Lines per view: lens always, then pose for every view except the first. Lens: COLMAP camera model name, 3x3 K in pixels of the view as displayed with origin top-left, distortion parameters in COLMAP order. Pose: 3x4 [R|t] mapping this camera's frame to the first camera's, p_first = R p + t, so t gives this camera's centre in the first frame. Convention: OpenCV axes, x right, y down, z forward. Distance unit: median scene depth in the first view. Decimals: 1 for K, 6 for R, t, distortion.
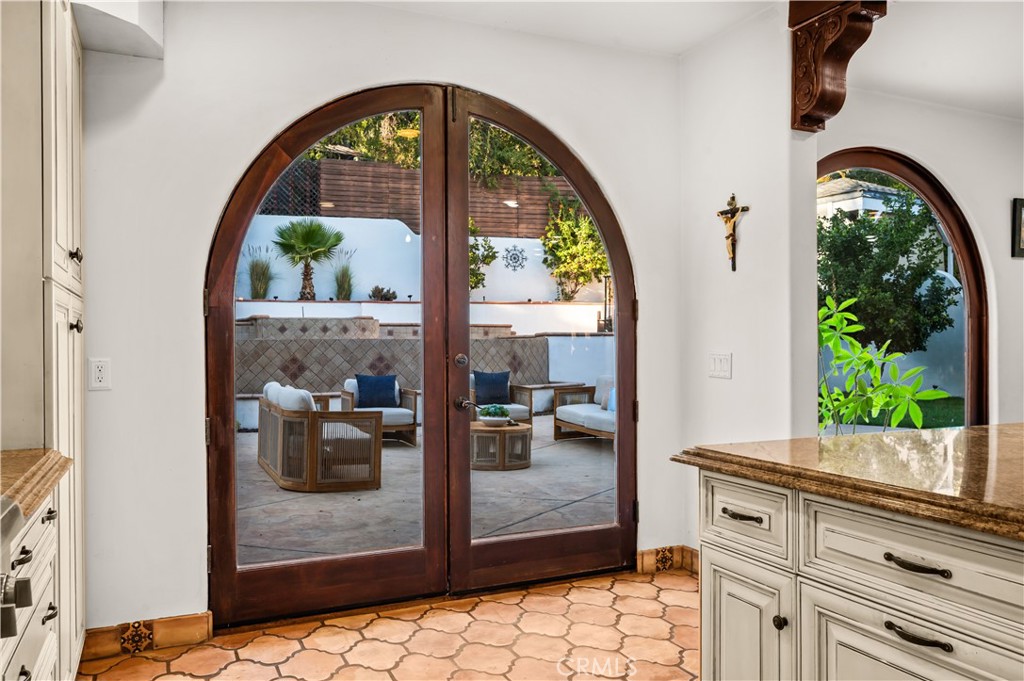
lens RADIAL K [[765.2, 0, 510.3], [0, 765.2, 348.9], [0, 0, 1]] dist [-0.000873, -0.000005]
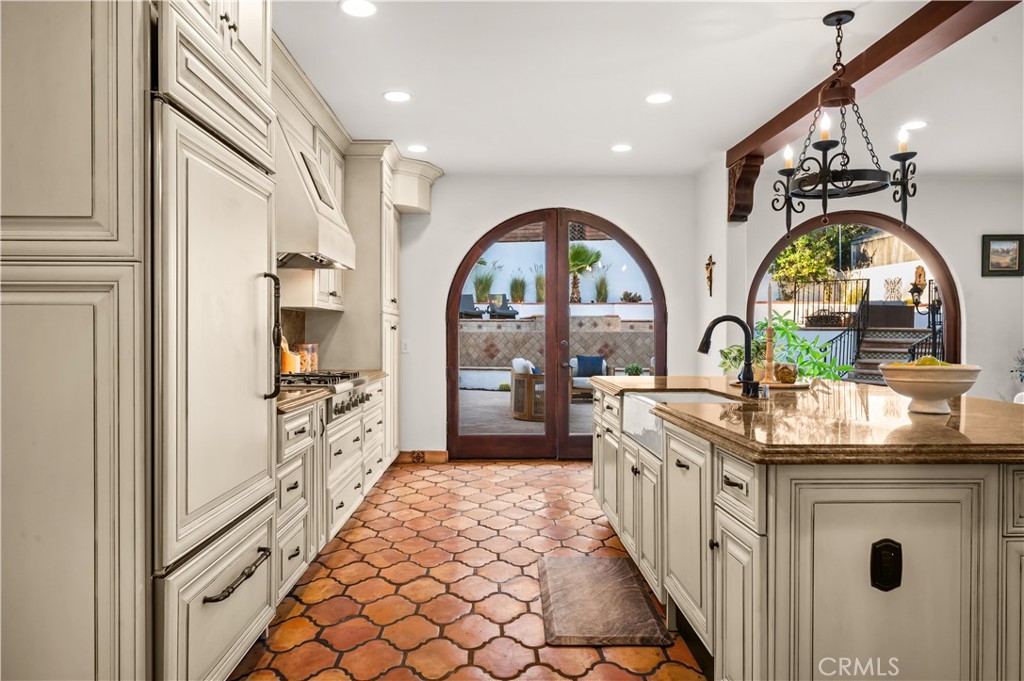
lens RADIAL K [[658.0, 0, 512.0], [0, 658.0, 340.5], [0, 0, 1]] dist [-0.002572, -0.000478]
pose [[0.920369, 0.010241, -0.390917, 0.109058], [-0.009692, 0.999947, 0.003376, 0.000544], [0.390931, 0.000682, 0.920420, -0.145967]]
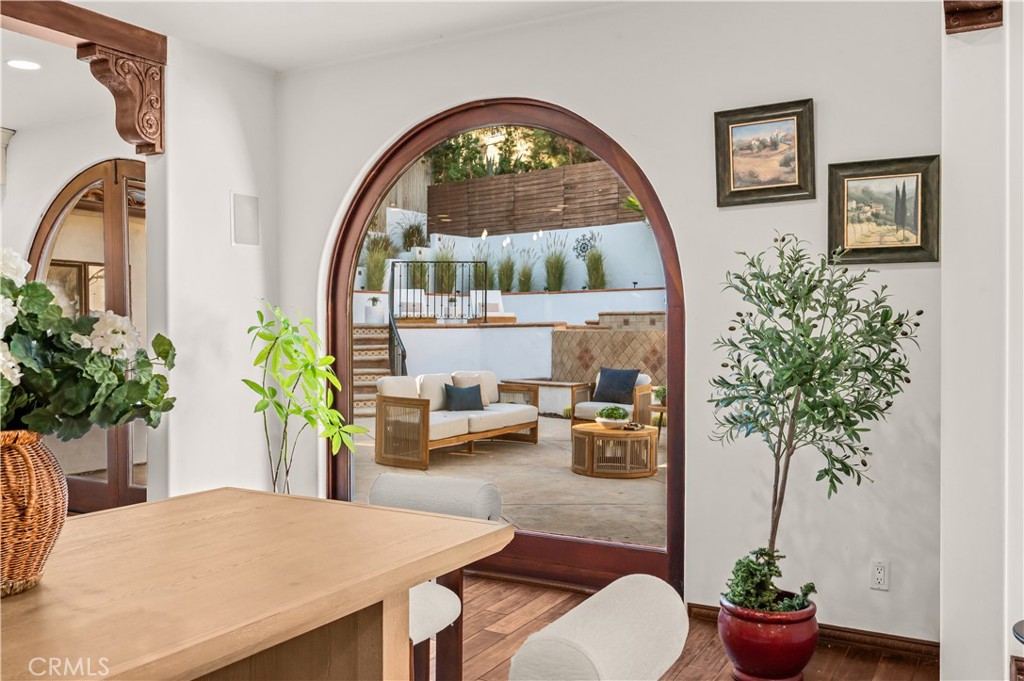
lens RADIAL K [[880.1, 0, 512.0], [0, 880.1, 340.5], [0, 0, 1]] dist [-0.006915, -0.002449]
pose [[0.573683, 0.009943, -0.819017, 0.372740], [-0.004567, 0.999950, 0.008940, -0.006014], [0.819064, -0.001388, 0.573700, 0.148597]]
